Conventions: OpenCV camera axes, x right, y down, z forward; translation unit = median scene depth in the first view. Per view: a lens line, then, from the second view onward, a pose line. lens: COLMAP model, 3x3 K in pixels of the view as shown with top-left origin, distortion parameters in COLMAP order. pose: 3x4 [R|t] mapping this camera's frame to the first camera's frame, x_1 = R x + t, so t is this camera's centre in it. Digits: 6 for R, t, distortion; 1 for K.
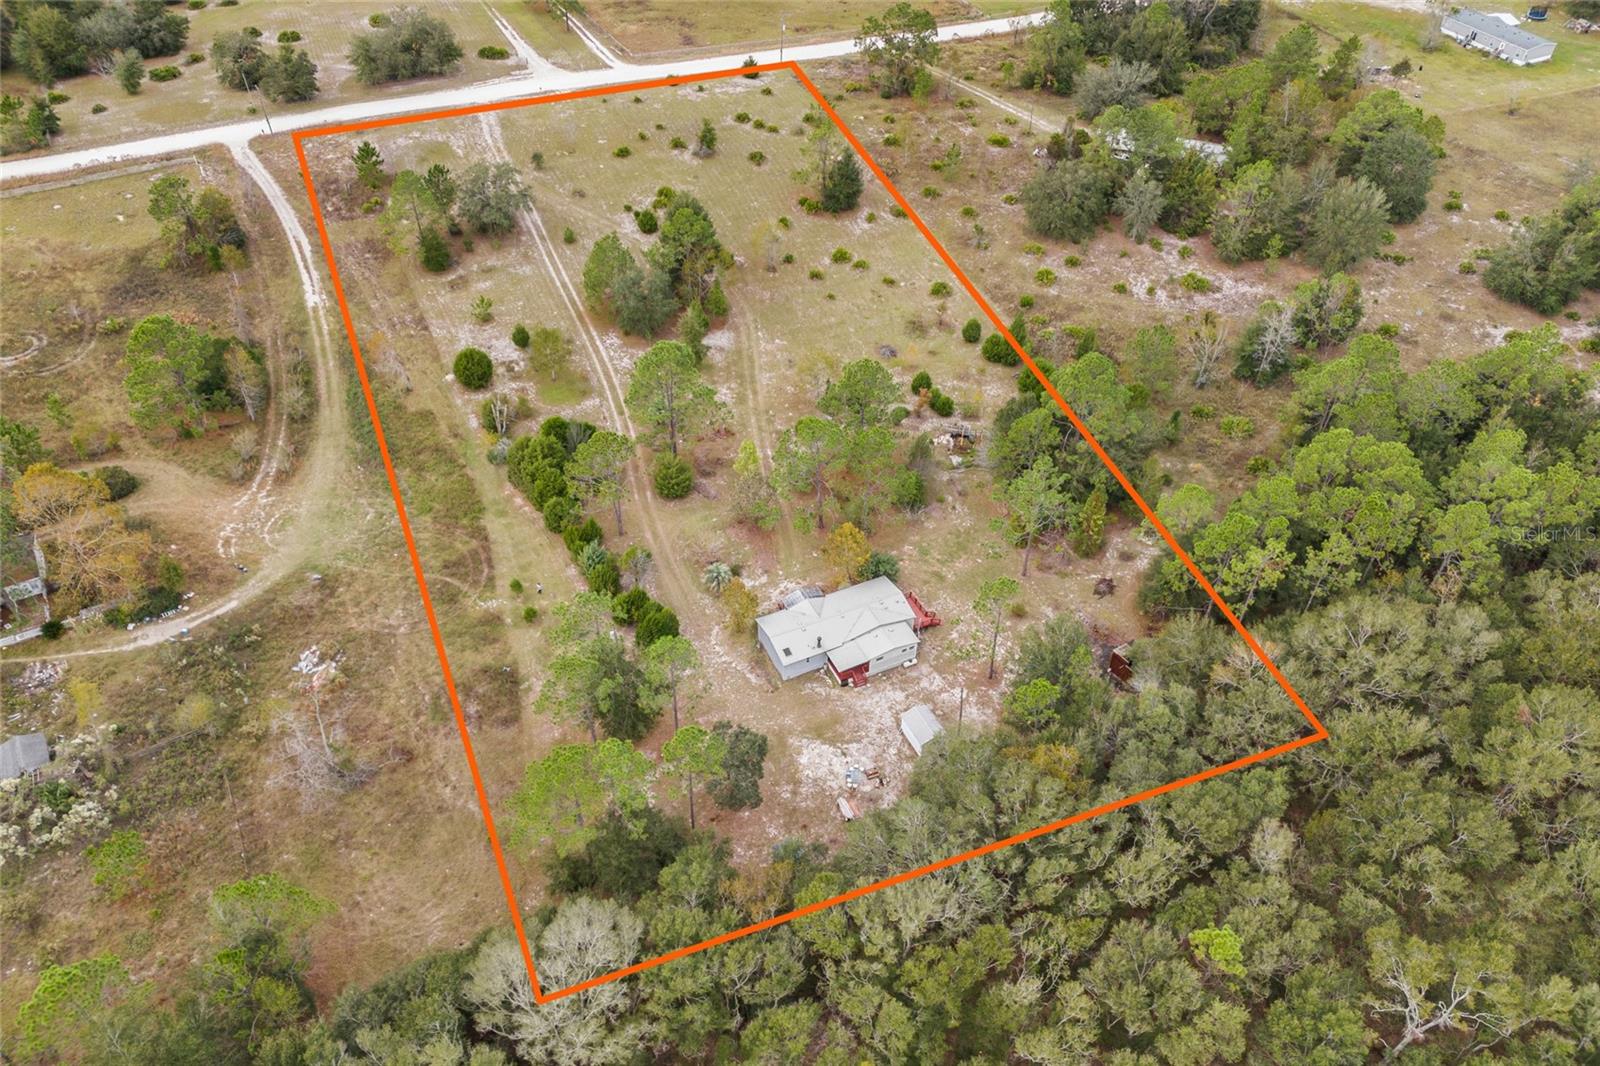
lens RADIAL K [[1172.4, 0, 802.3], [0, 1172.4, 536.0], [0, 0, 1]] dist [0.058256, -0.042303]
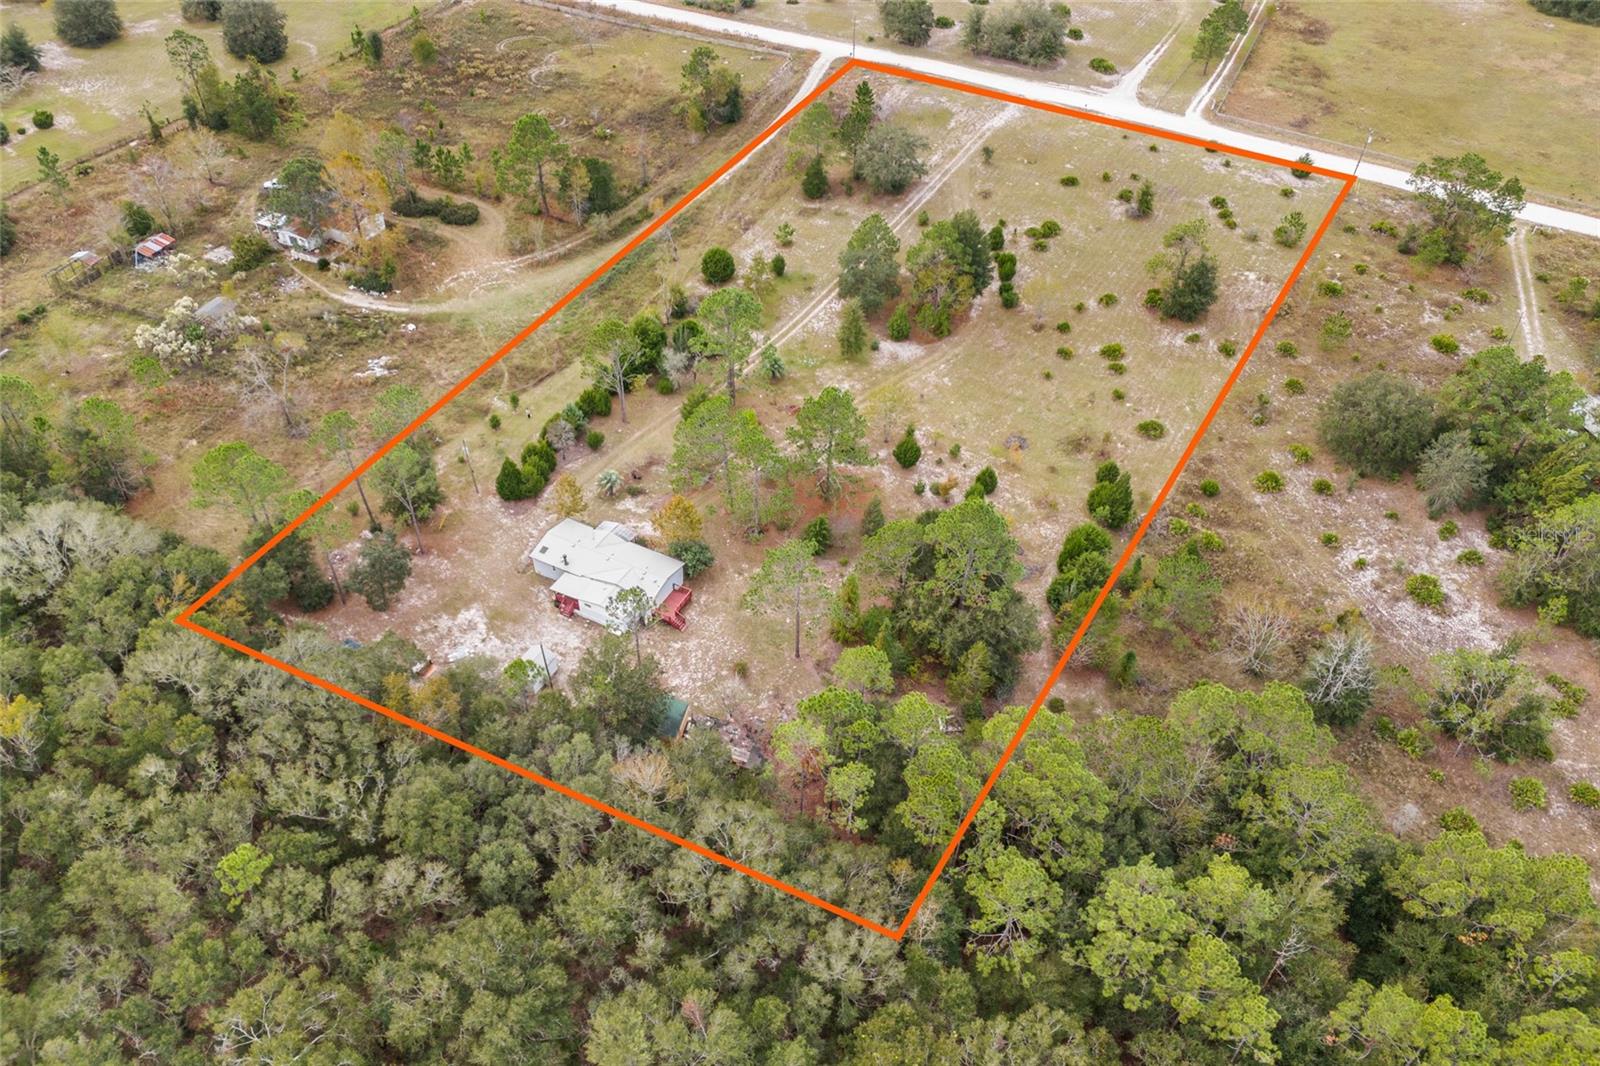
lens RADIAL K [[1172.4, 0, 803.9], [0, 1172.4, 534.7], [0, 0, 1]] dist [0.058256, -0.042303]
pose [[0.604739, 0.539529, -0.585832, 0.515188], [-0.551638, 0.814316, 0.180513, -0.162919], [0.574445, 0.214004, 0.790073, 0.187126]]
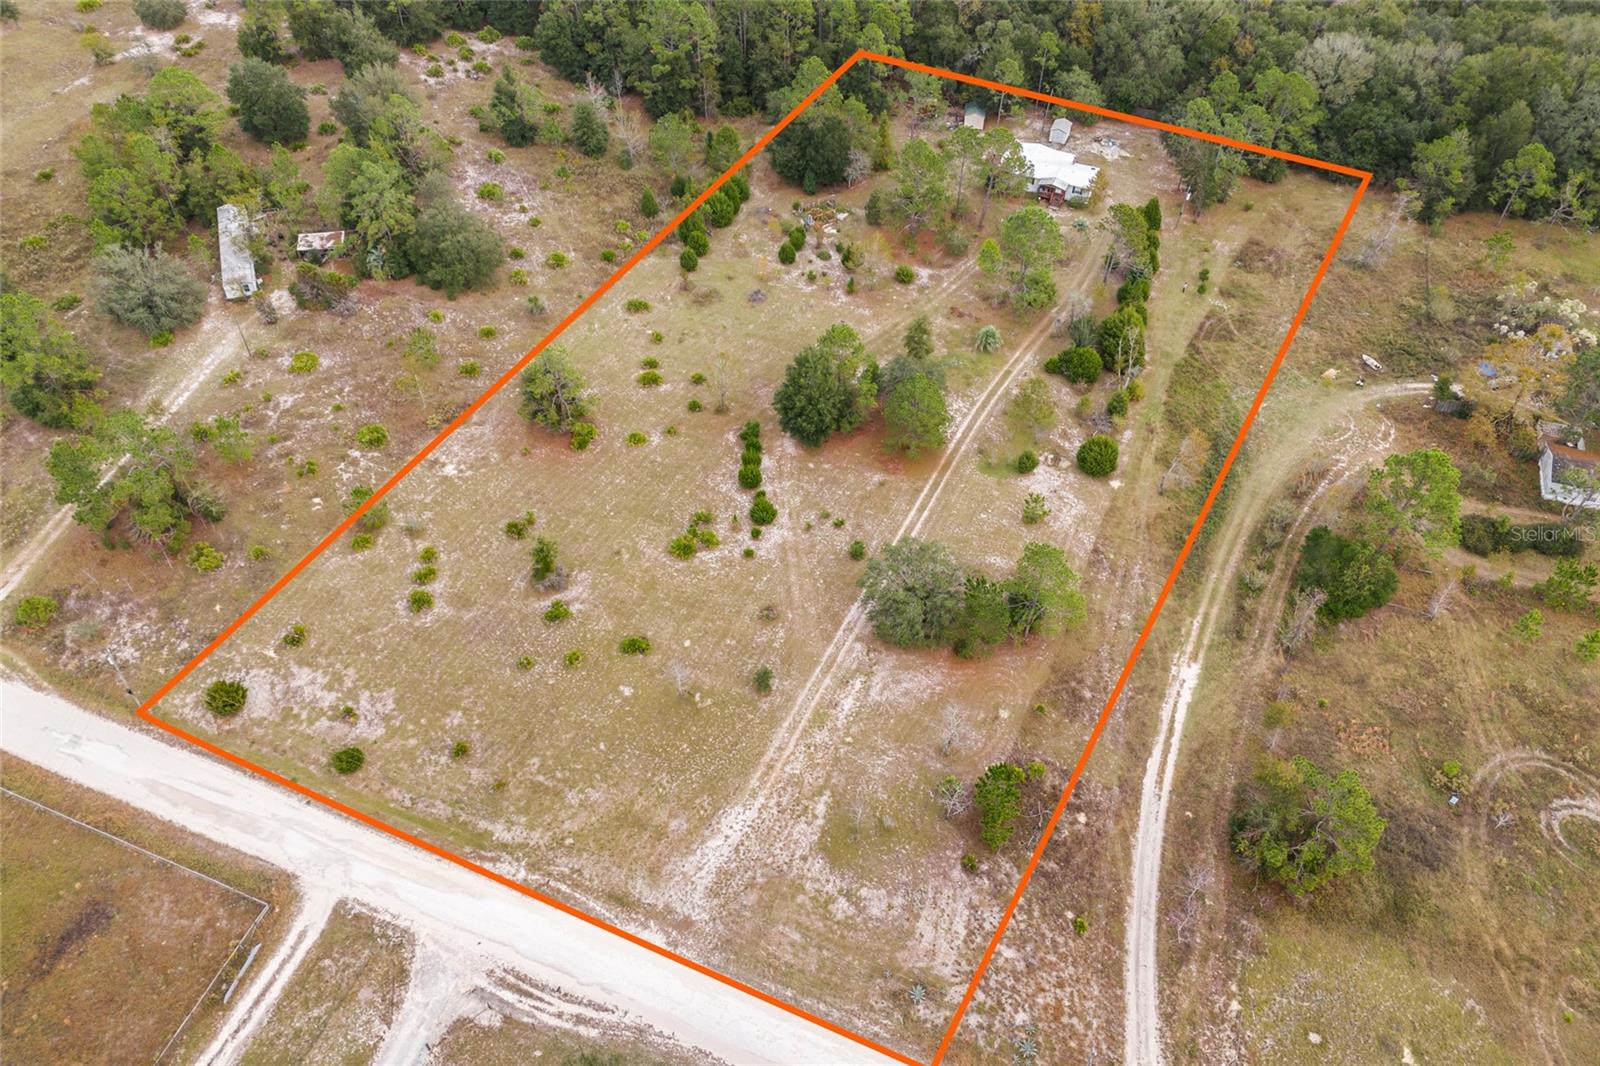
lens RADIAL K [[1172.4, 0, 808.5], [0, 1172.4, 535.6], [0, 0, 1]] dist [0.058256, -0.042303]
pose [[-0.672763, -0.558410, 0.485353, -0.551312], [0.481650, 0.167399, 0.860227, -0.943690], [-0.561608, 0.812499, 0.156338, 0.928703]]
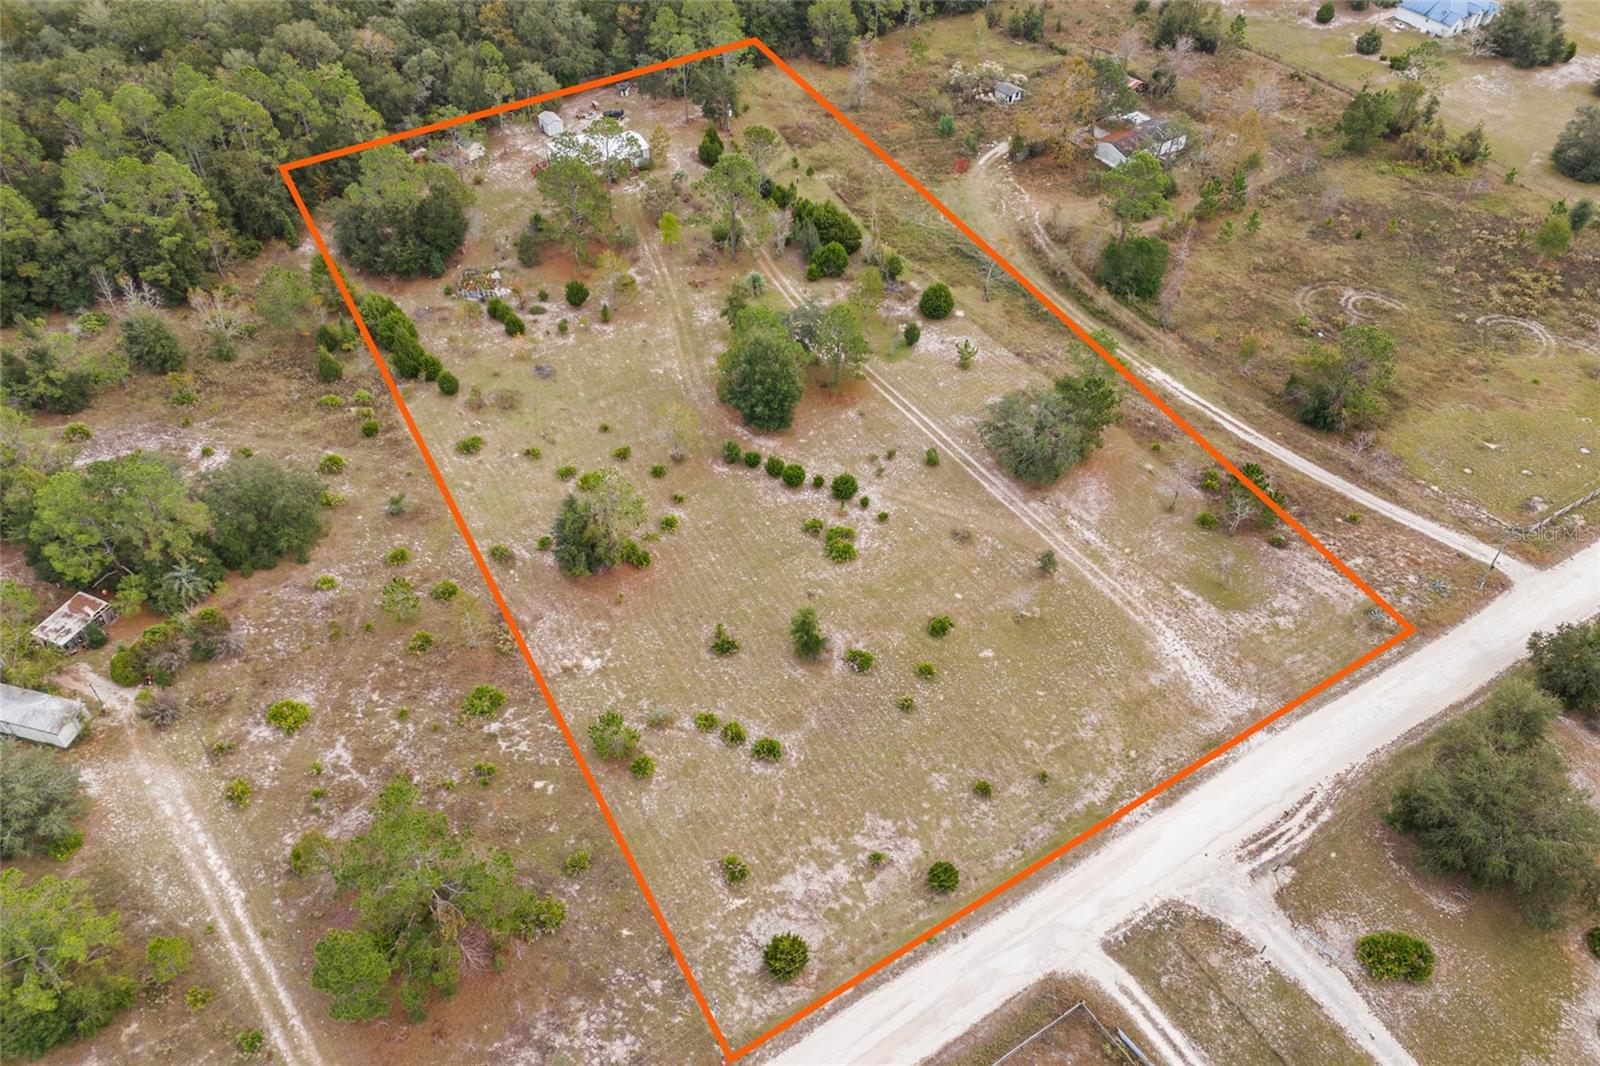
lens RADIAL K [[1172.4, 0, 798.9], [0, 1172.4, 532.1], [0, 0, 1]] dist [0.058256, -0.042303]
pose [[-0.990805, 0.066707, -0.117709, -0.010875], [-0.114862, 0.045030, 0.992360, -1.068922], [0.071497, 0.996756, -0.036954, 1.115131]]
